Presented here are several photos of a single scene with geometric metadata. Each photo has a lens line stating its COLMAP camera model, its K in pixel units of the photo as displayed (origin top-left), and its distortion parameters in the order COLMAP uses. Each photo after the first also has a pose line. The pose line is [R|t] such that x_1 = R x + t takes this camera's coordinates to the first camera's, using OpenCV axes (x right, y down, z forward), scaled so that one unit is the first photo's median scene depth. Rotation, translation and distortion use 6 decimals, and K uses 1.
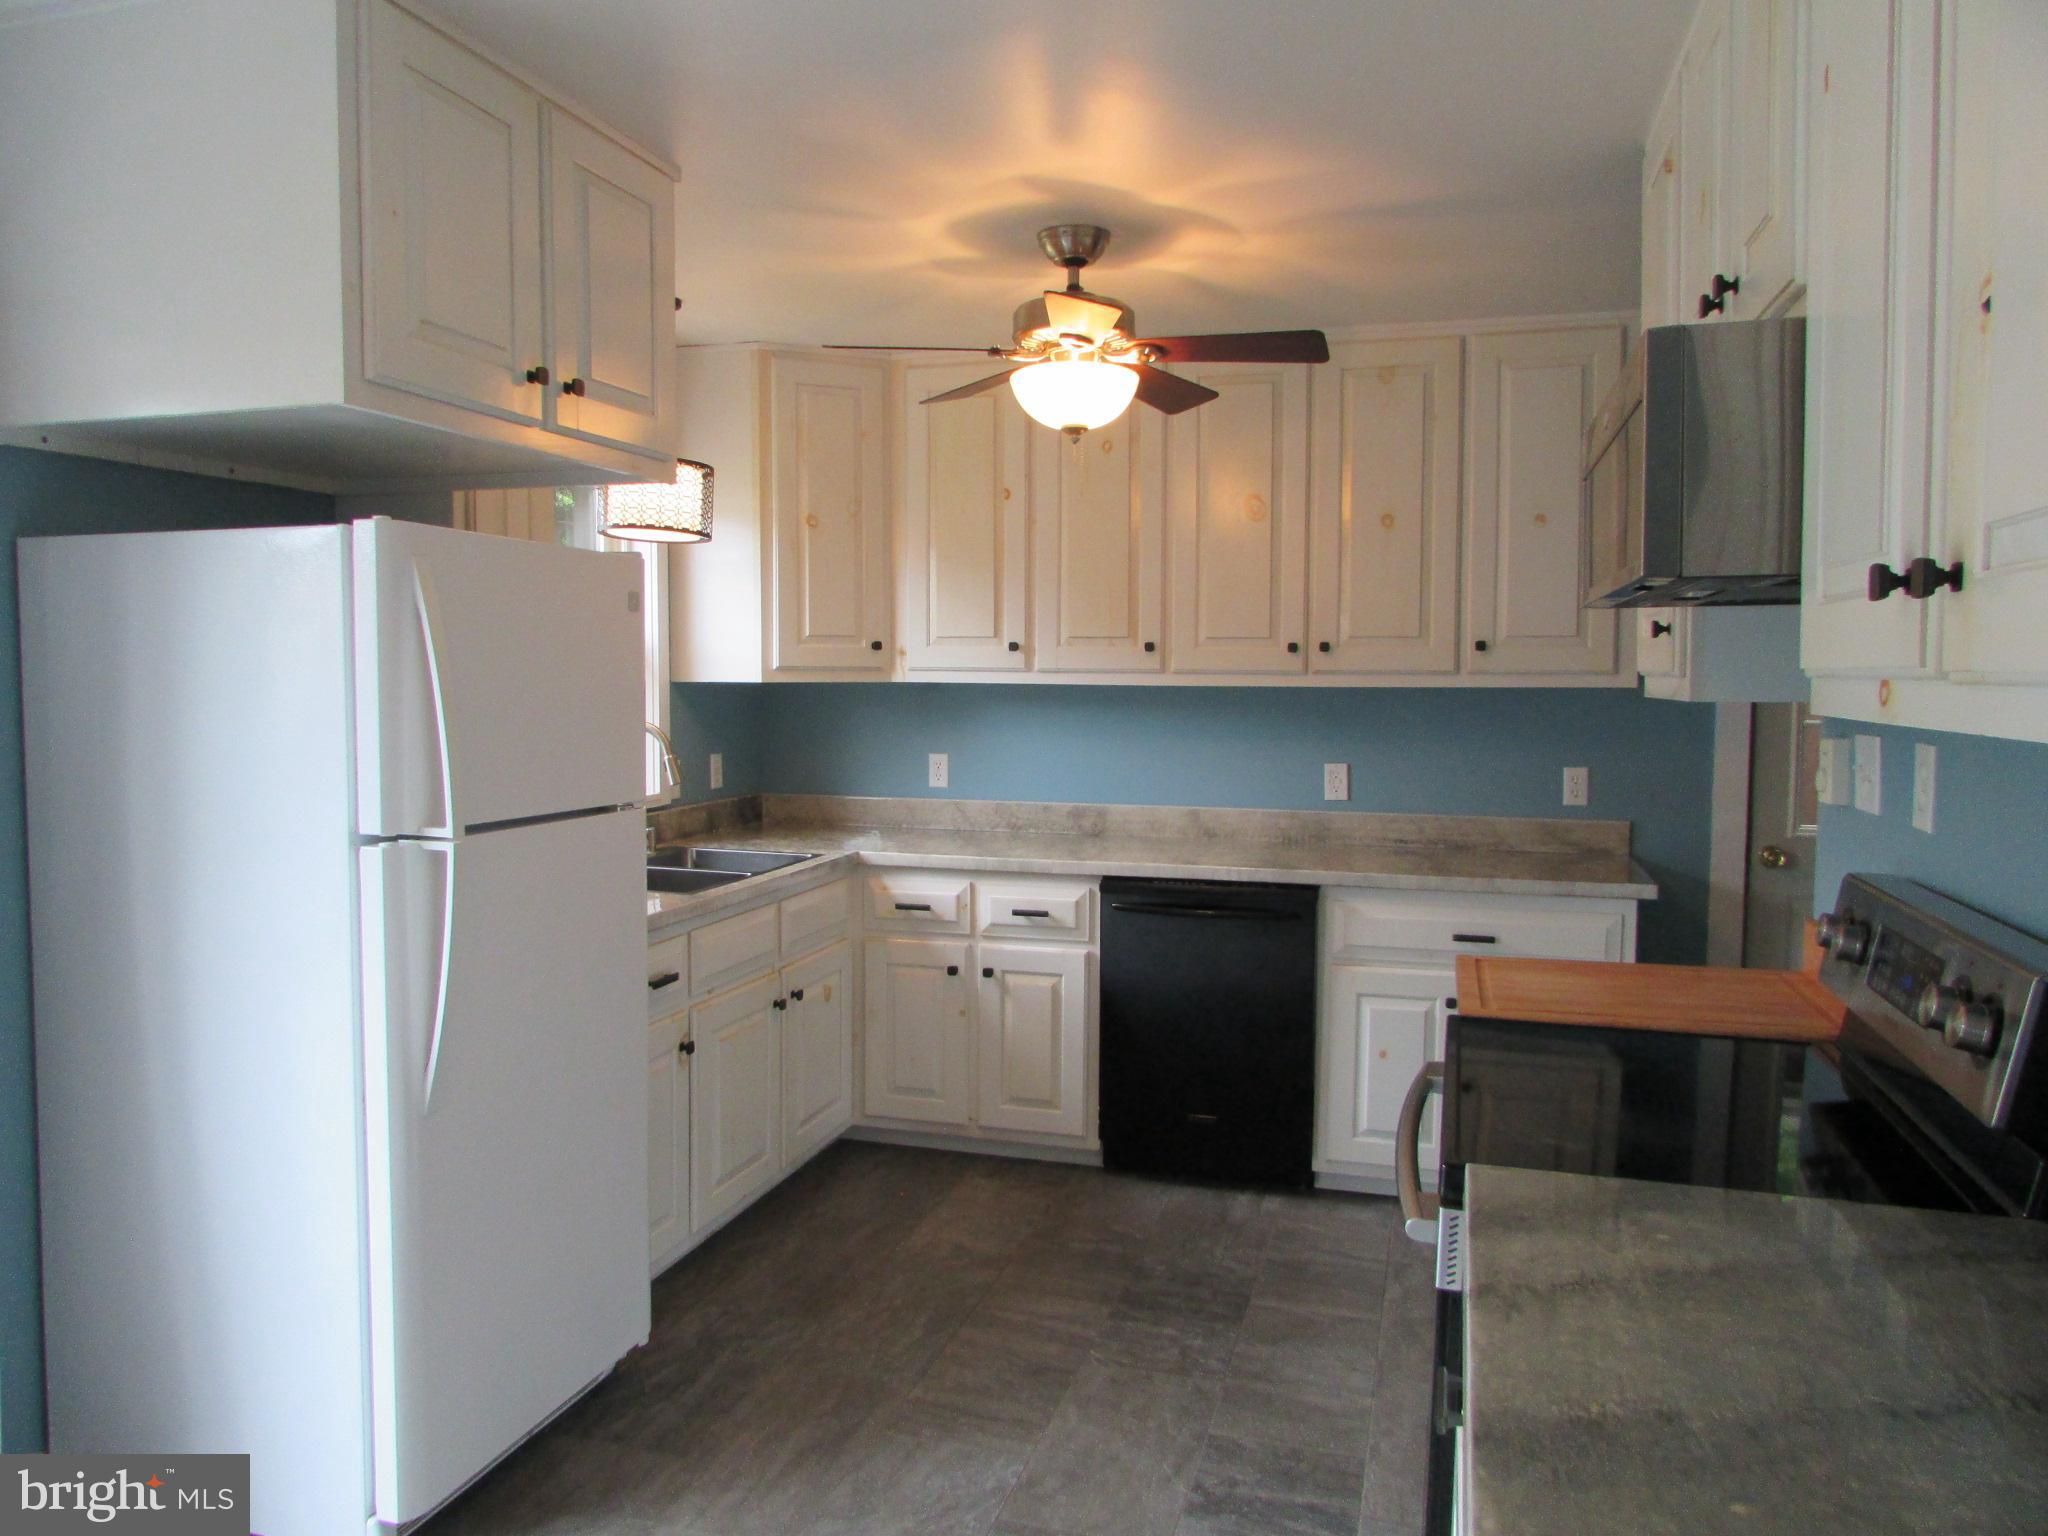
lens RADIAL K [[1454.7, 0, 1027.3], [0, 1454.7, 767.6], [0, 0, 1]] dist [-0.032956, 0.011306]
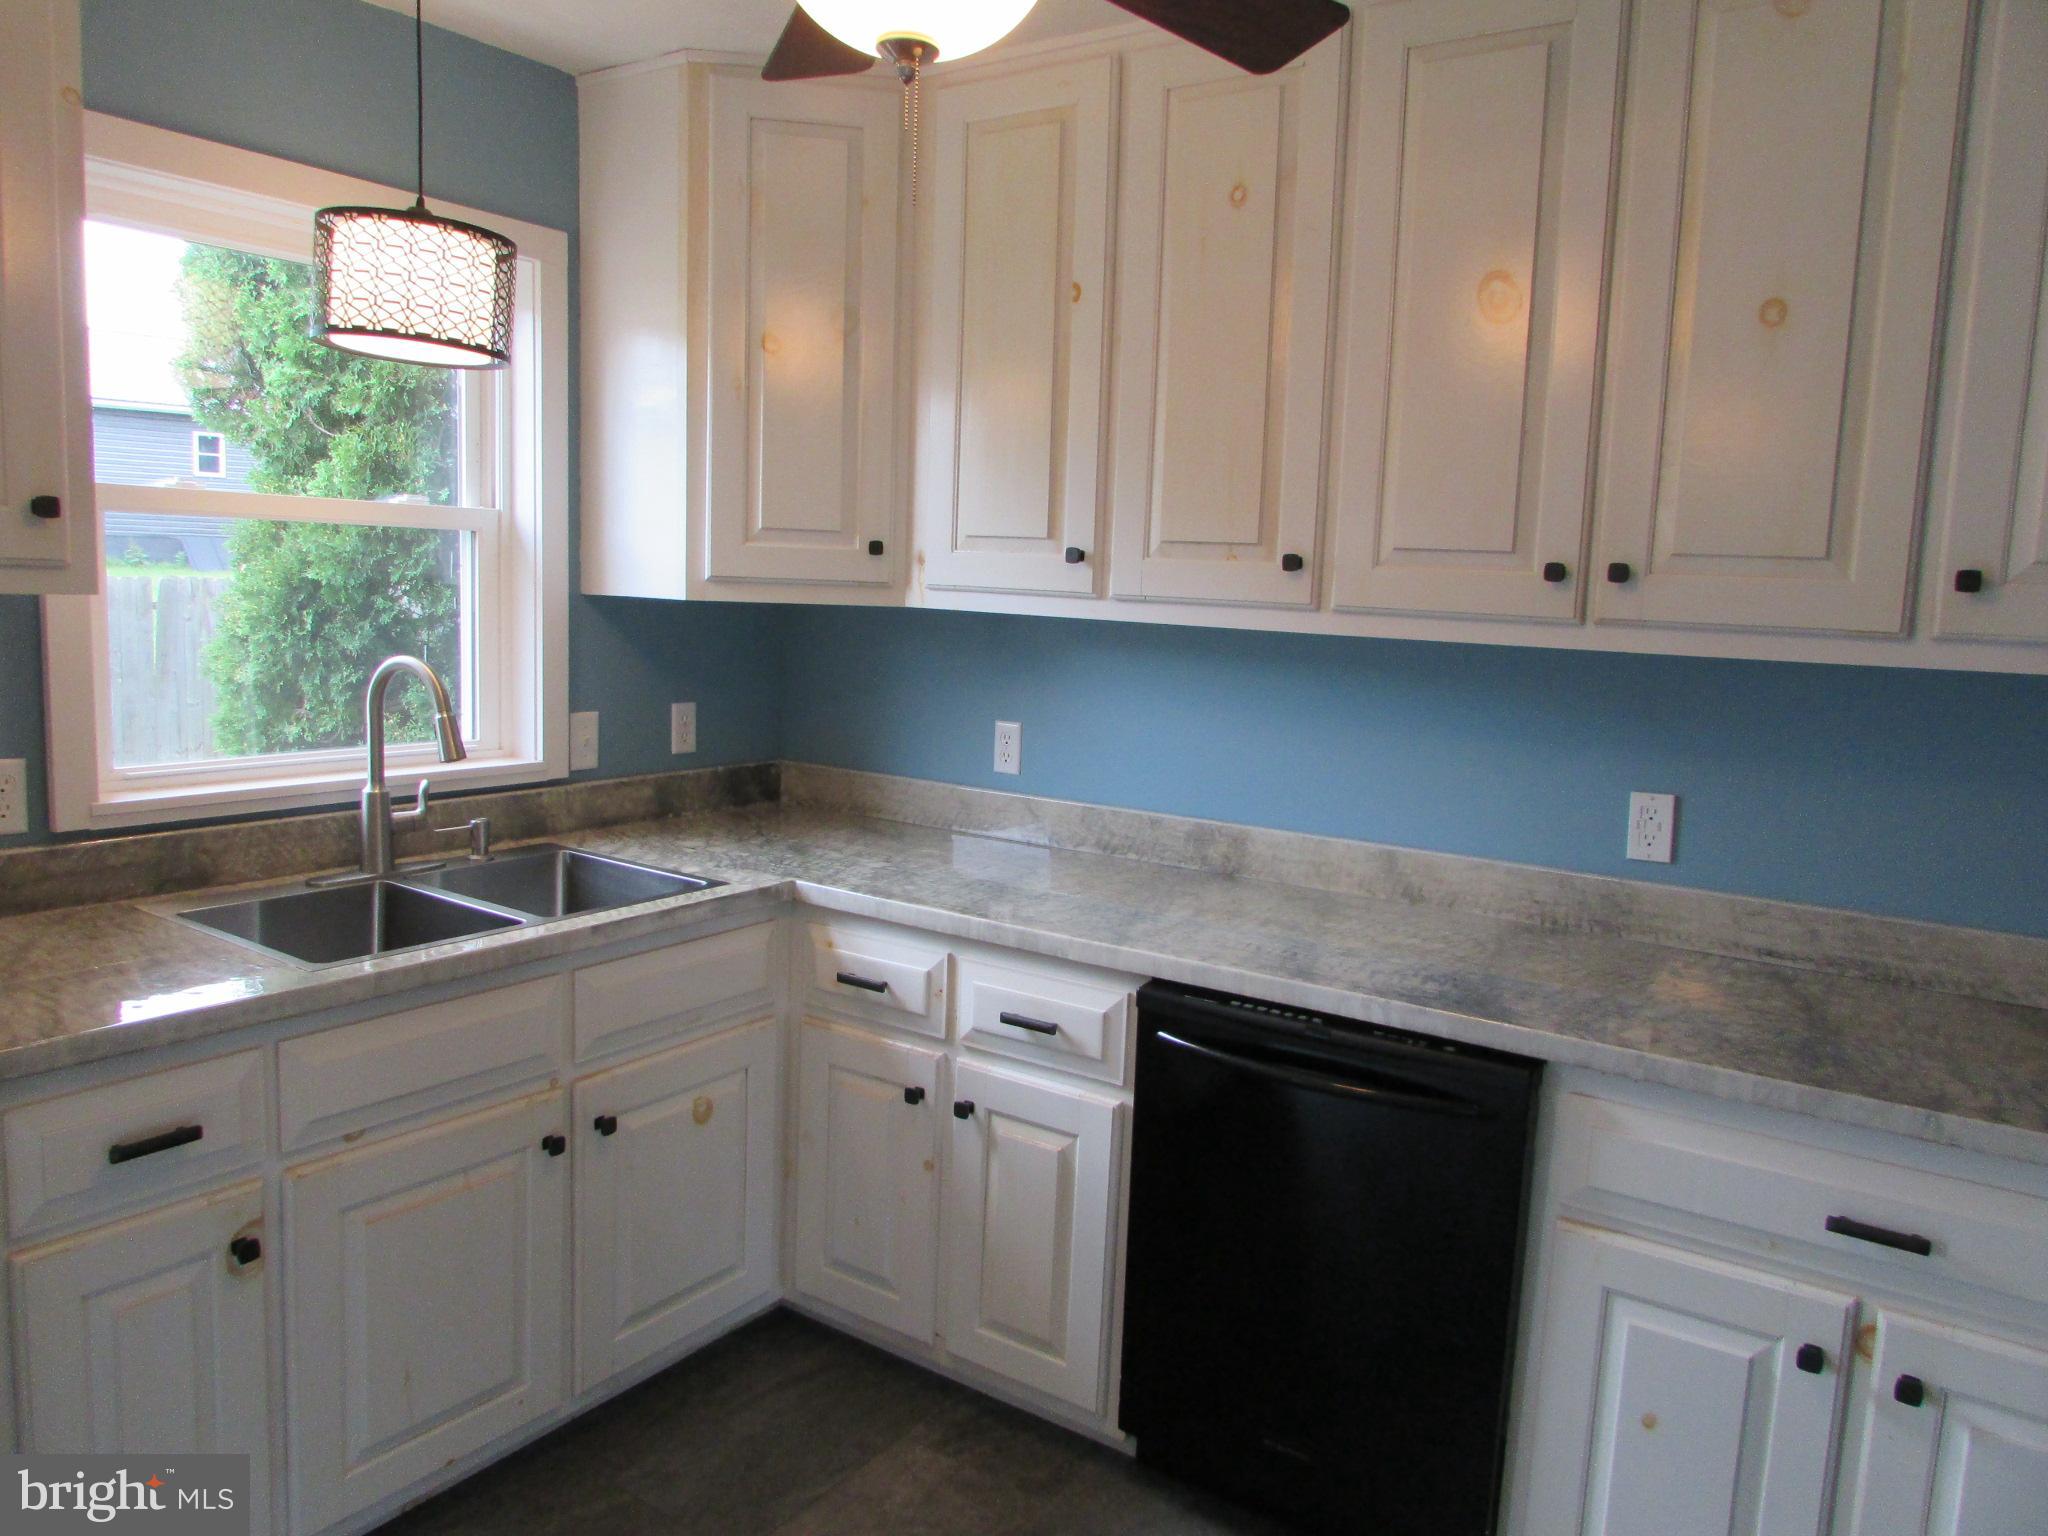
lens RADIAL K [[1454.7, 0, 1014.5], [0, 1454.7, 766.5], [0, 0, 1]] dist [-0.032956, 0.011306]
pose [[0.948951, 0.072616, -0.306952, 0.161882], [-0.054893, 0.996309, 0.065994, -0.037102], [0.310611, -0.045776, 0.949434, 0.449453]]
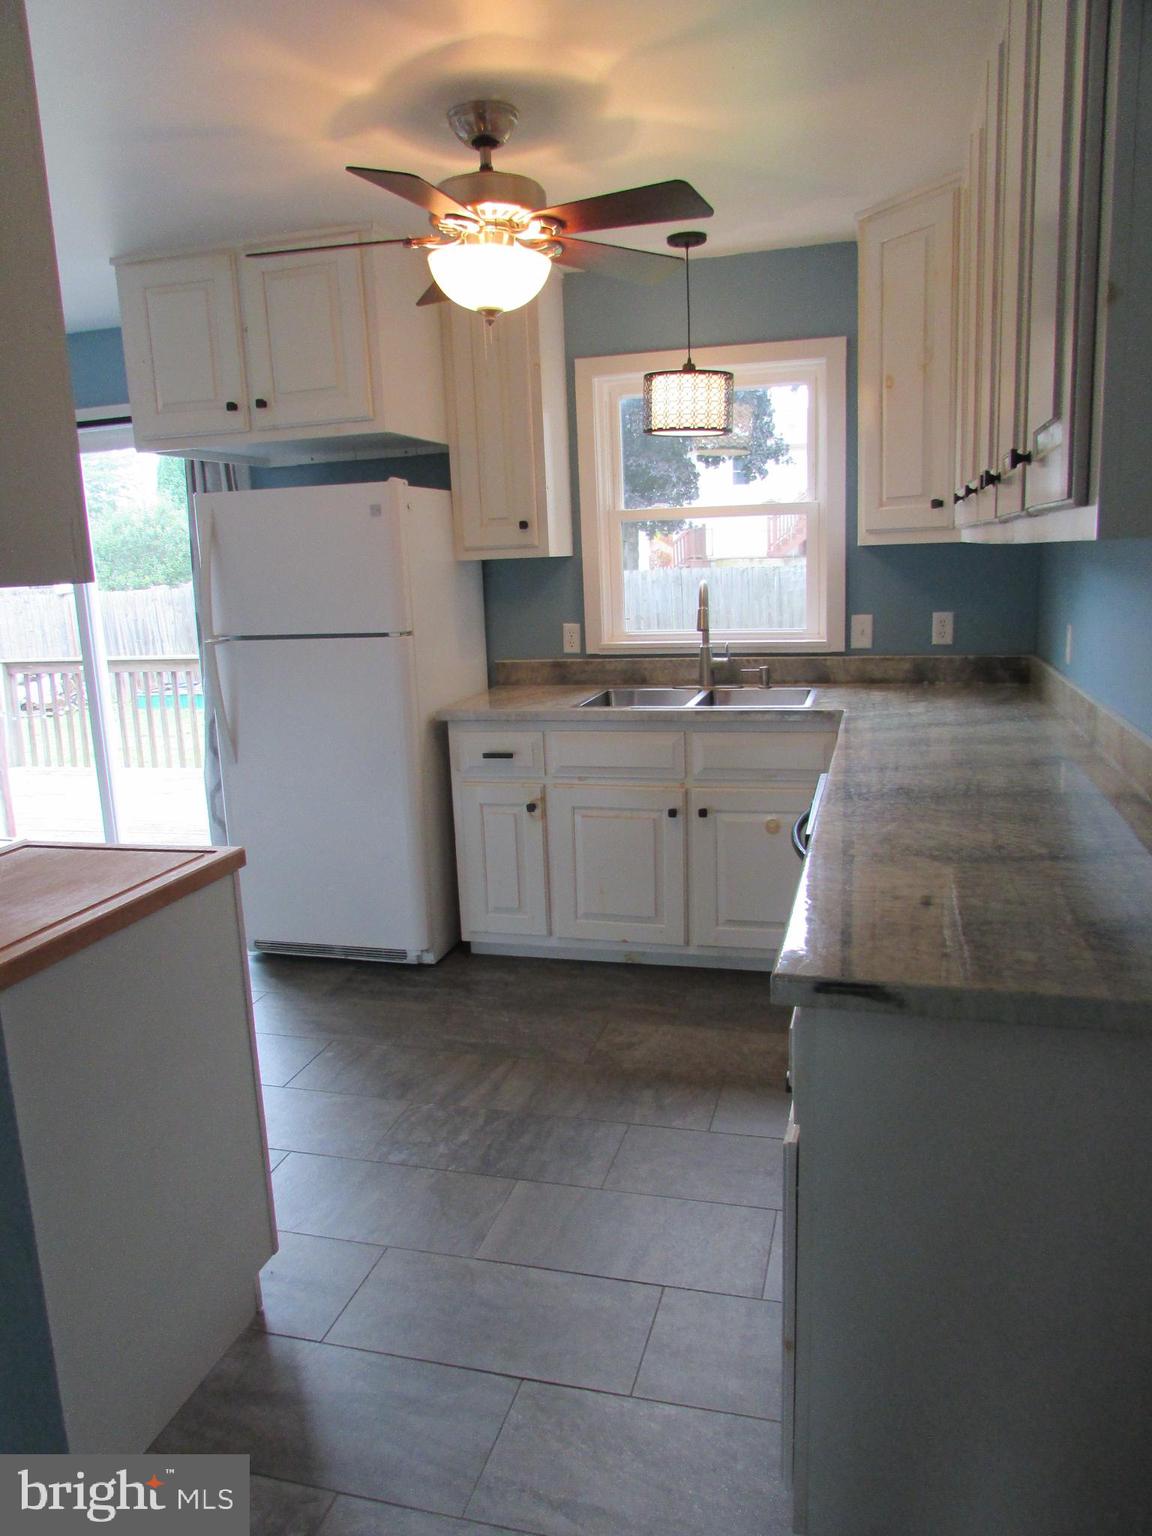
lens RADIAL K [[1091.0, 0, 576.3], [0, 1091.0, 768.0], [0, 0, 1]] dist [-0.032956, 0.011306]
pose [[0.019054, 0.183160, -0.982898, 0.664240], [-0.029759, 0.982745, 0.182554, -0.038829], [0.999375, 0.025771, 0.024176, 0.800485]]
